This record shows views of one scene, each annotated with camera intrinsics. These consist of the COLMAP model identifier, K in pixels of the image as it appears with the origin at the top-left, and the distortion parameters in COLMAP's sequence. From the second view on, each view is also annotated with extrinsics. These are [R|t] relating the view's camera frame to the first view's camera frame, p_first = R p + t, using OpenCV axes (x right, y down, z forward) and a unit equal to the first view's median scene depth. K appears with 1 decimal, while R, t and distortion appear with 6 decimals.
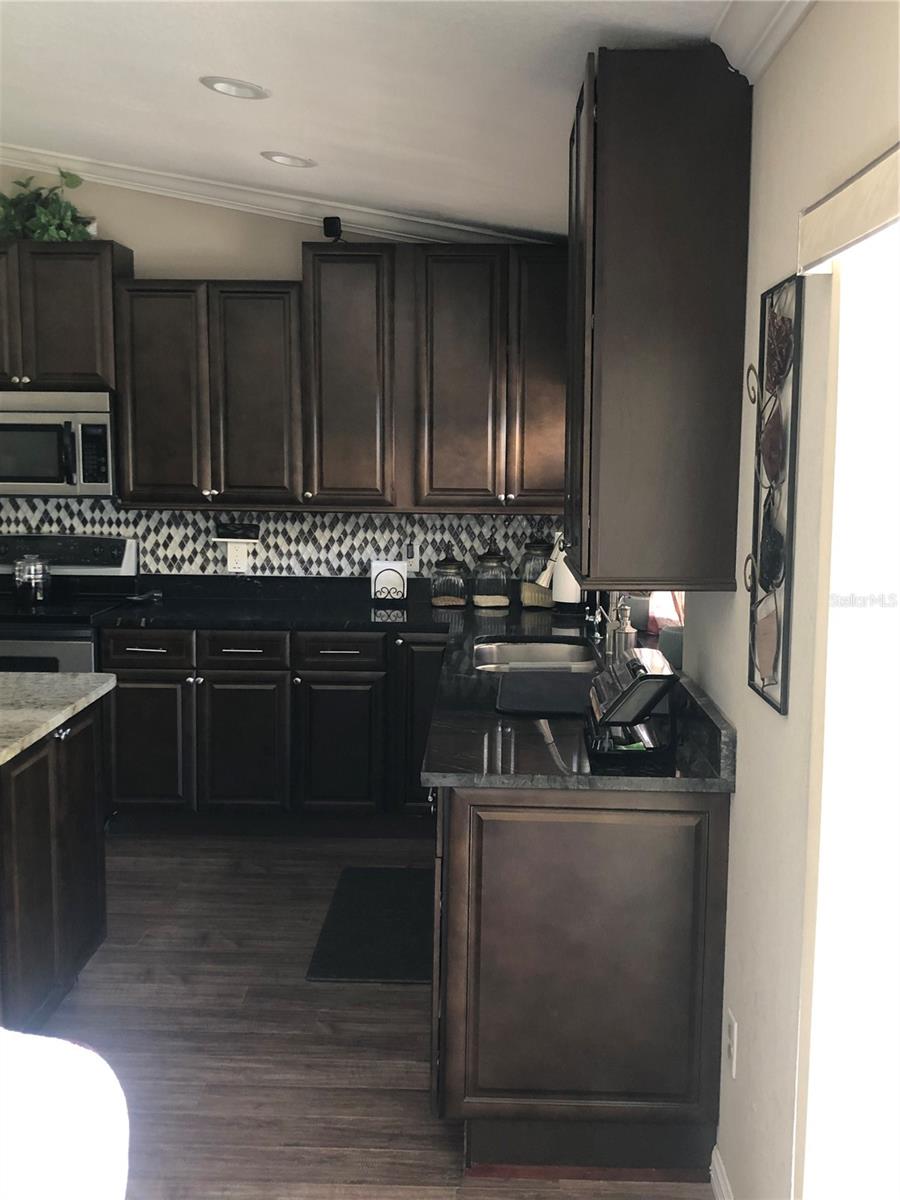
lens RADIAL K [[1235.8, 0, 459.3], [0, 1235.8, 609.4], [0, 0, 1]] dist [0.009345, 0.000000]
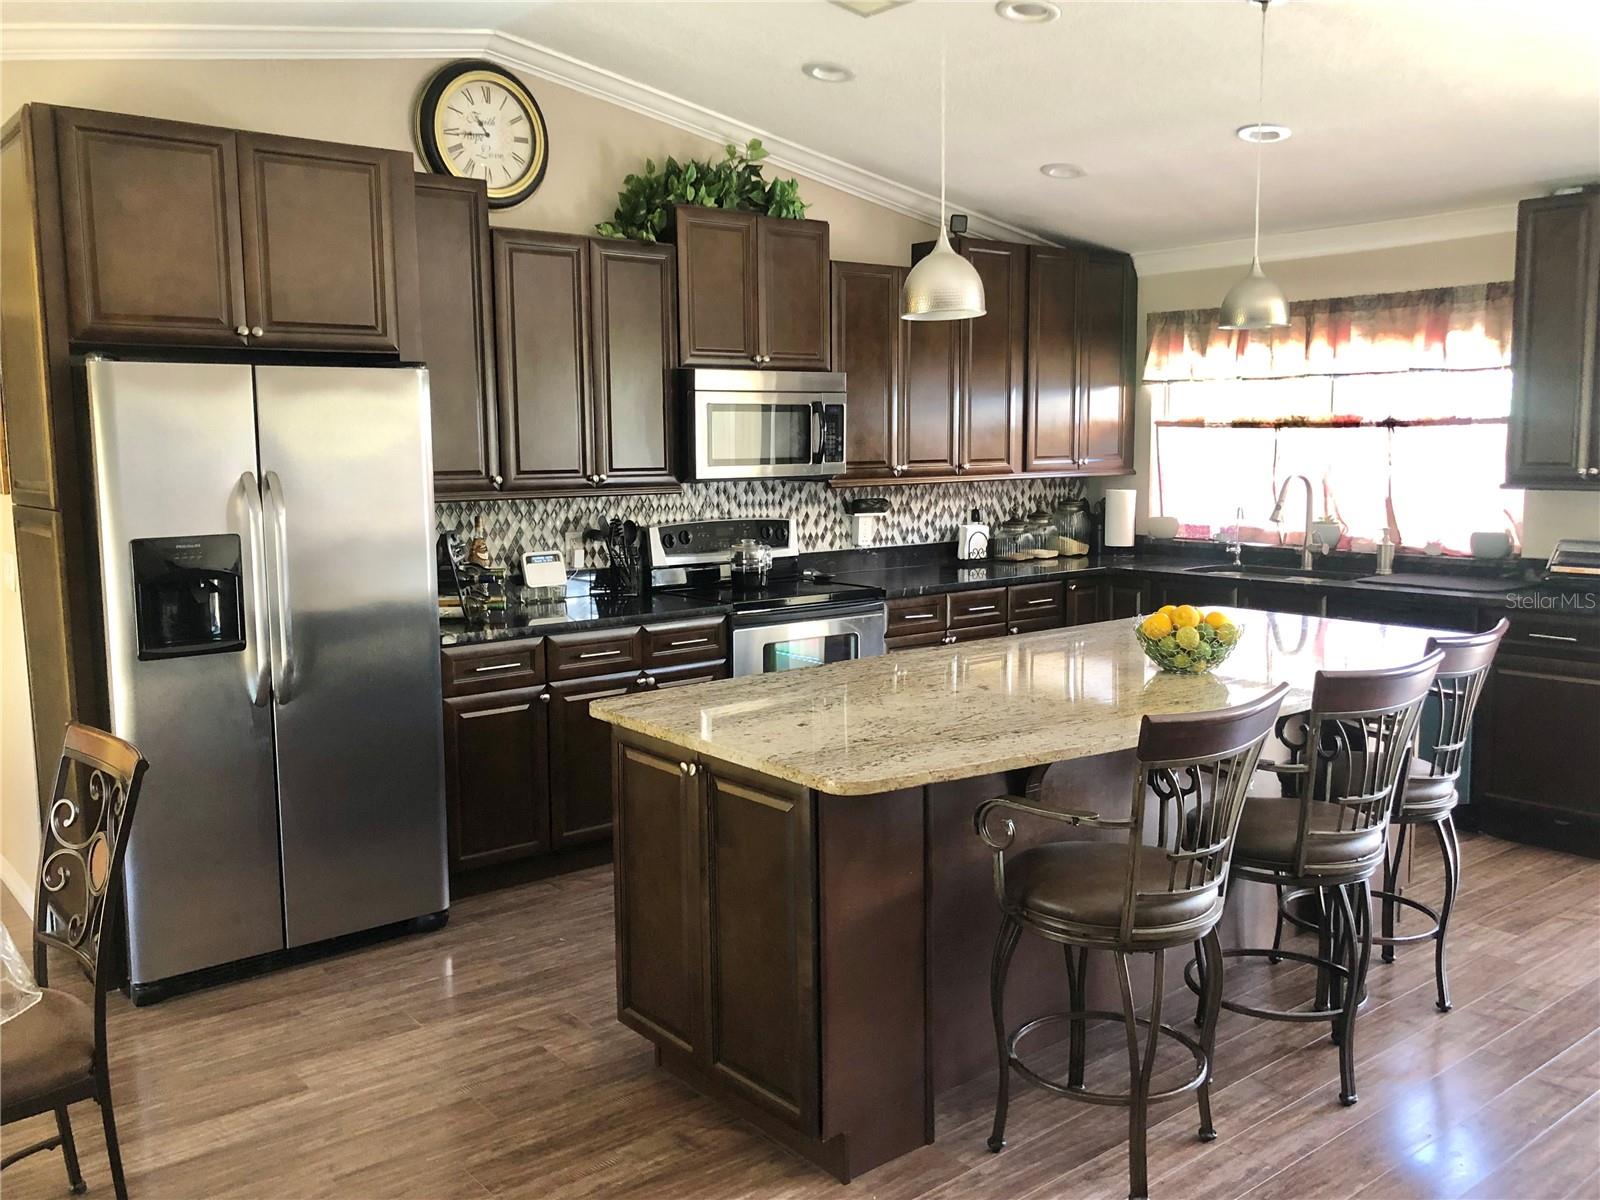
lens RADIAL K [[1384.2, 0, 796.9], [0, 1384.2, 610.1], [0, 0, 1]] dist [0.013294, 0.030615]
pose [[0.762933, -0.100875, 0.638559, -0.969205], [0.098173, 0.994374, 0.039789, -0.027656], [-0.638980, 0.032332, 0.768544, 0.141384]]
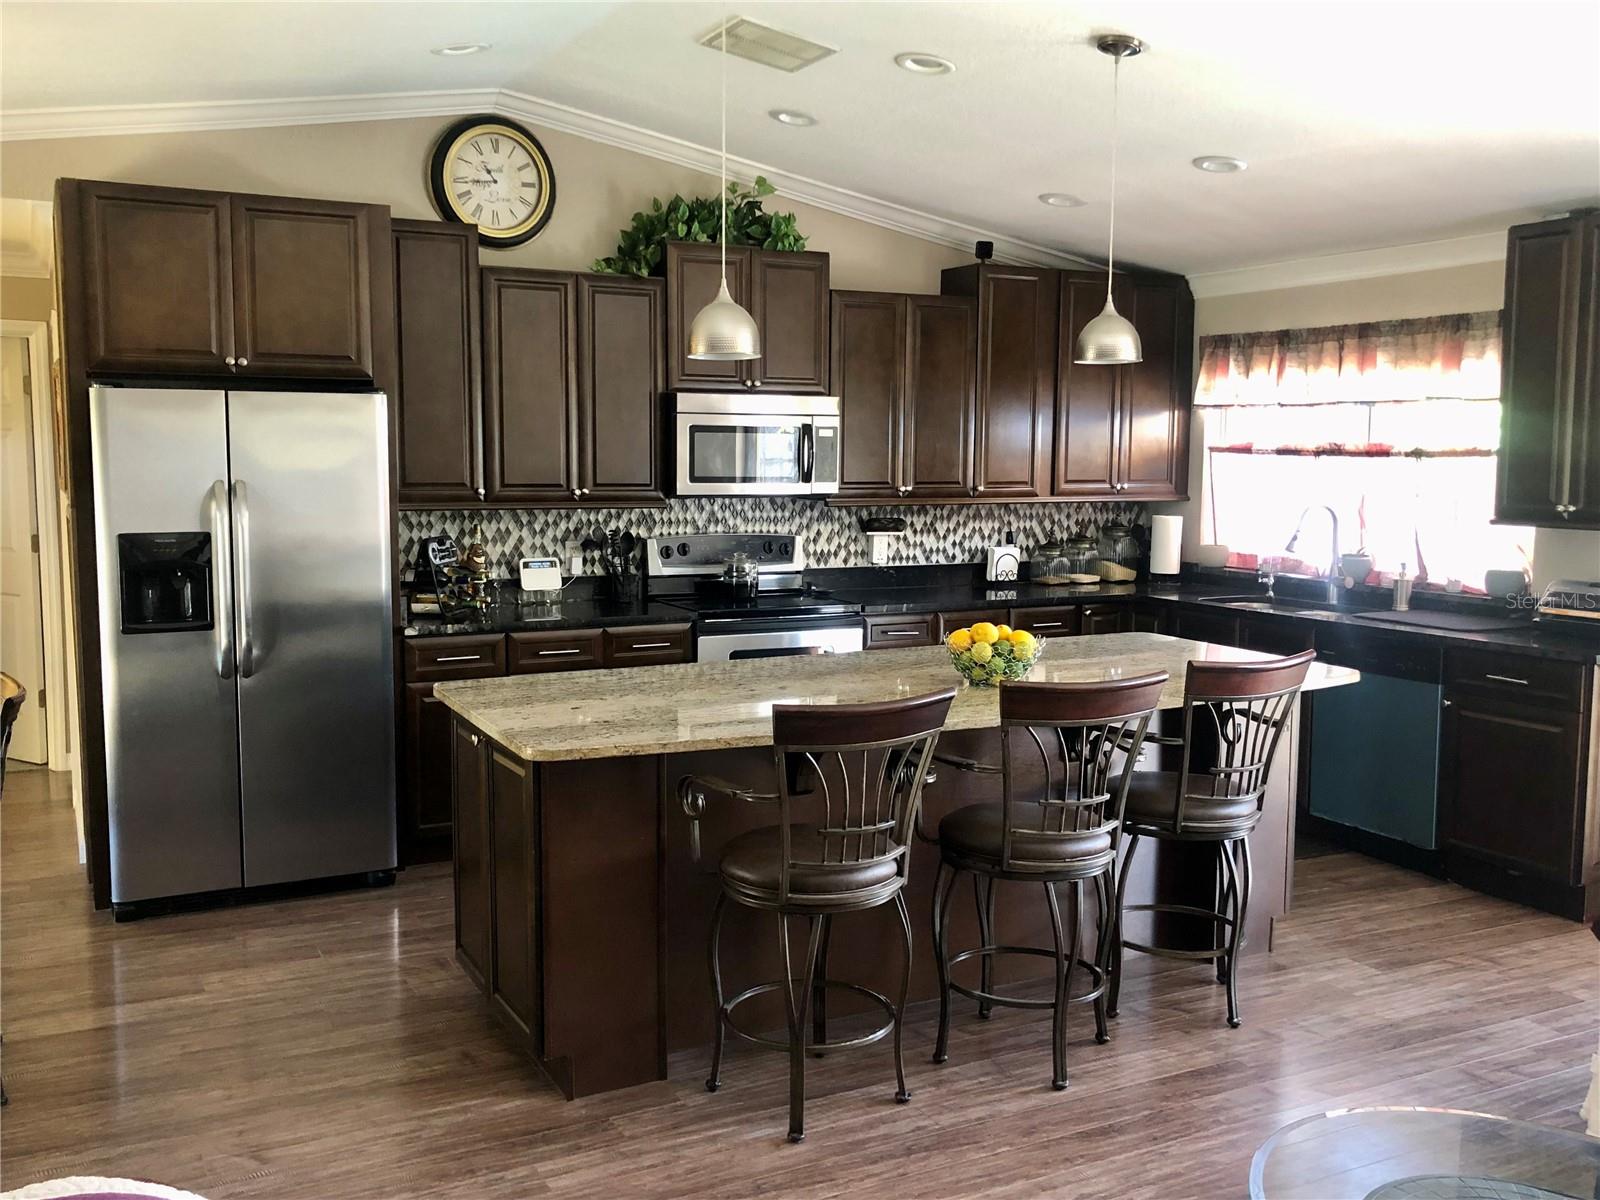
lens RADIAL K [[1481.1, 0, 789.0], [0, 1481.1, 615.4], [0, 0, 1]] dist [0.026435, 0.000000]
pose [[0.880495, -0.059758, 0.470274, -0.850157], [0.062267, 0.998007, 0.010233, -0.003111], [-0.469949, 0.020272, 0.882461, -0.091489]]
